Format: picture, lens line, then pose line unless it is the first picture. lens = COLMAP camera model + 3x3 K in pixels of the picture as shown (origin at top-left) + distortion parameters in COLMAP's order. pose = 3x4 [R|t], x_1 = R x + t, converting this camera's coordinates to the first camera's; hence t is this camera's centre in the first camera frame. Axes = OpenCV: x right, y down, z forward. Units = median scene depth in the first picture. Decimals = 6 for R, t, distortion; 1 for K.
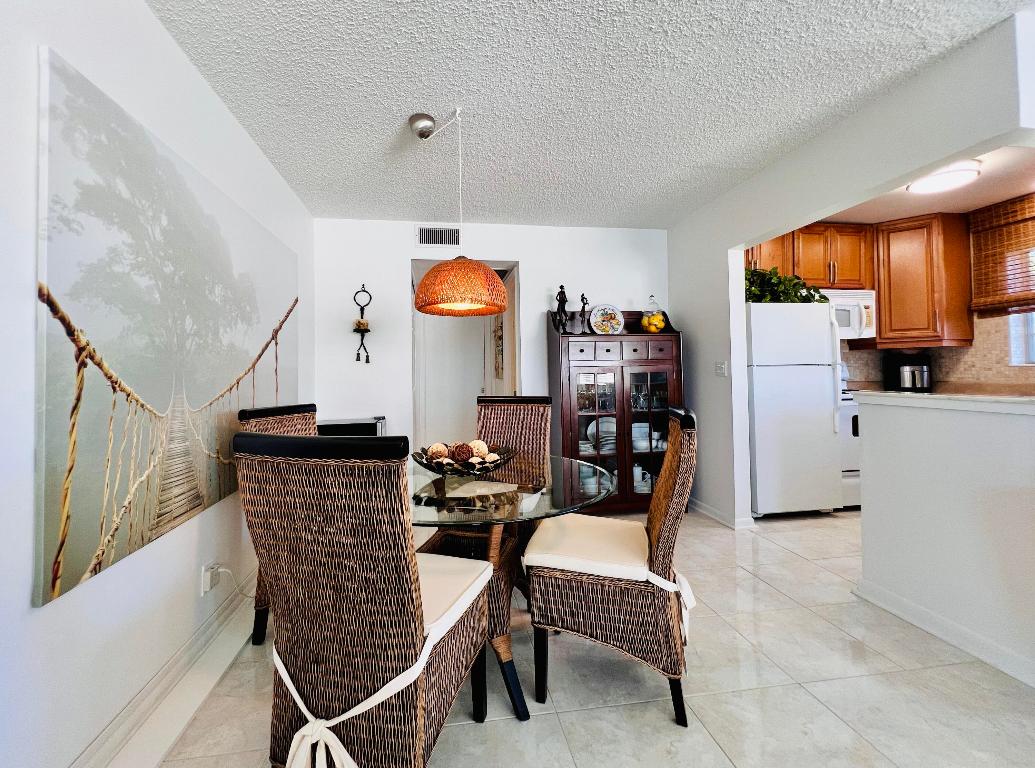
lens RADIAL K [[498.4, 0, 516.9], [0, 498.4, 383.8], [0, 0, 1]] dist [-0.000464, 0.000050]
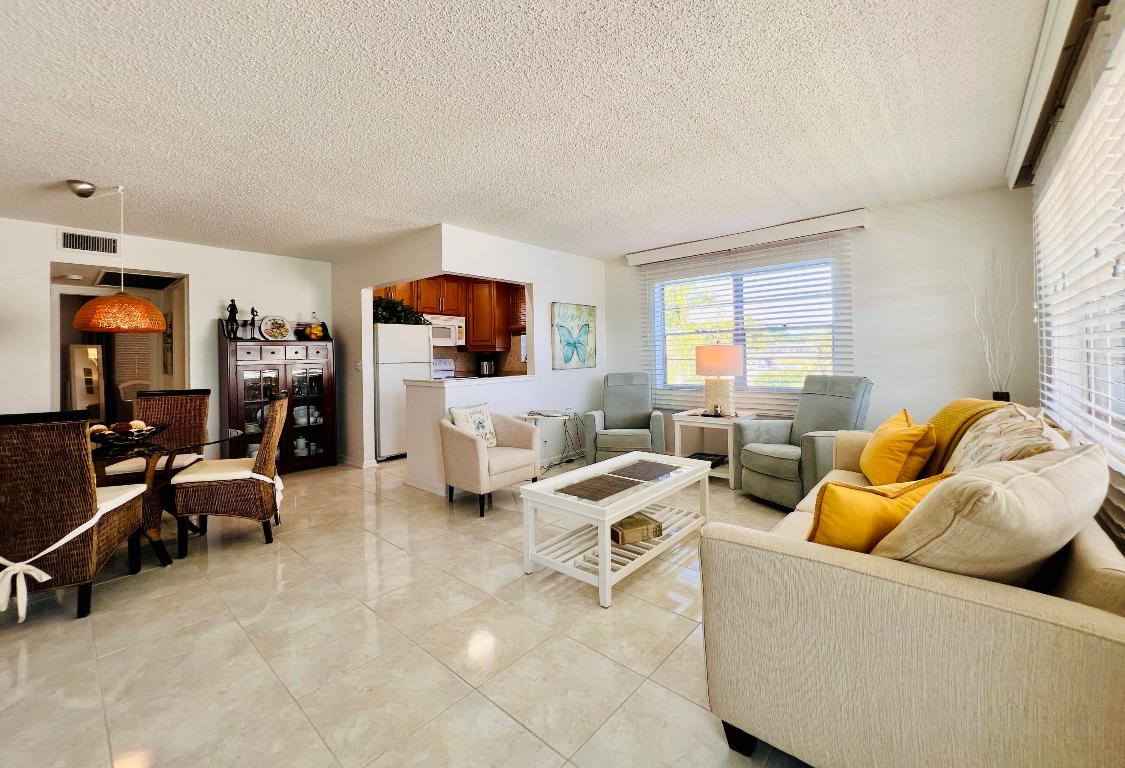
lens RADIAL K [[447.3, 0, 564.1], [0, 447.3, 352.3], [0, 0, 1]] dist [0.000763, 0.000315]
pose [[0.778732, 0.005549, 0.627332, 0.036367], [0.023028, 0.999034, -0.037423, -0.004929], [-0.626934, 0.043589, 0.777852, -0.405694]]
